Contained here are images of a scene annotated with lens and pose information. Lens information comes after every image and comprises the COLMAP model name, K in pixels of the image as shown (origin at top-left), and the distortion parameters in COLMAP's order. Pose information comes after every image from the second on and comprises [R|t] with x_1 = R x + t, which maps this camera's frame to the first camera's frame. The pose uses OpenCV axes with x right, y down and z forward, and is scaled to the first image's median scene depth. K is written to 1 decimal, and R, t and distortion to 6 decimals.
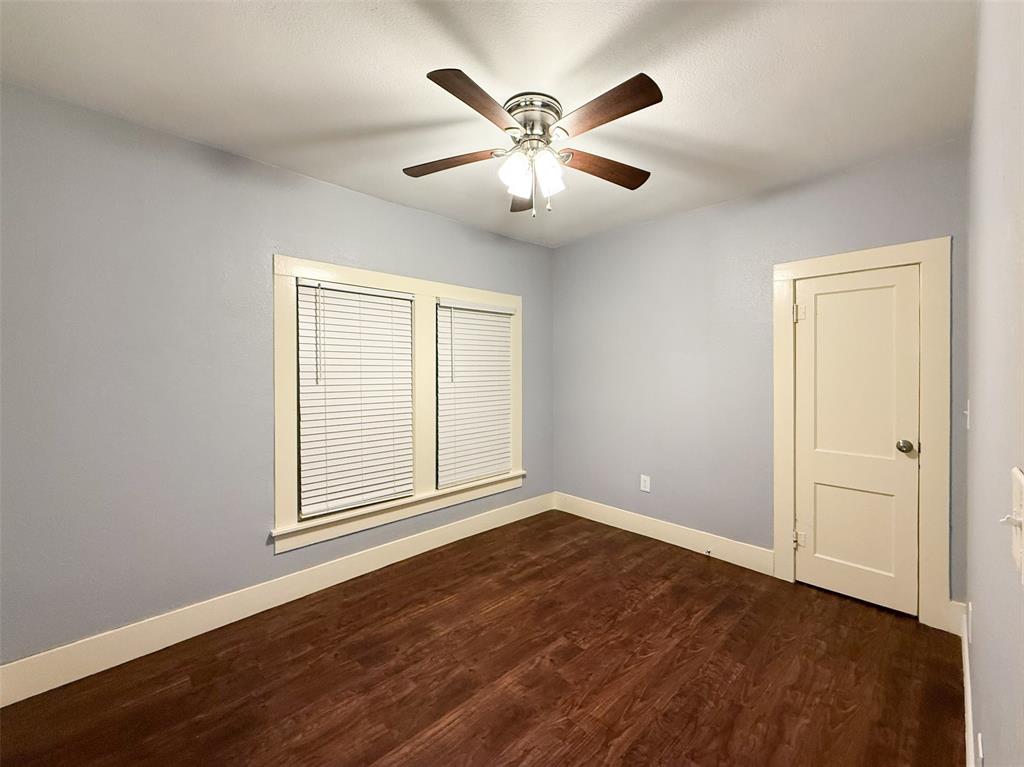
lens RADIAL K [[417.0, 0, 518.7], [0, 417.0, 377.6], [0, 0, 1]] dist [0.000283, -0.001228]
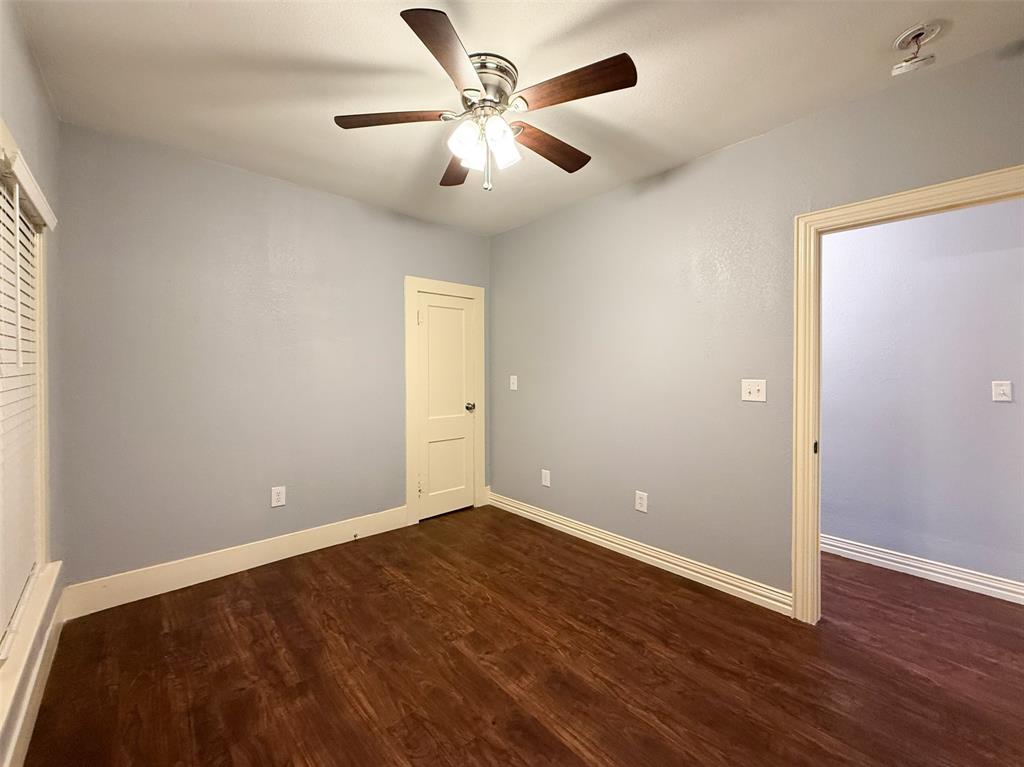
lens RADIAL K [[417.0, 0, 518.0], [0, 417.0, 373.8], [0, 0, 1]] dist [0.000283, -0.001228]
pose [[0.037847, -0.017157, 0.999136, -0.700509], [0.016382, 0.999729, 0.016547, 0.009616], [-0.999149, 0.015742, 0.038117, 0.701991]]
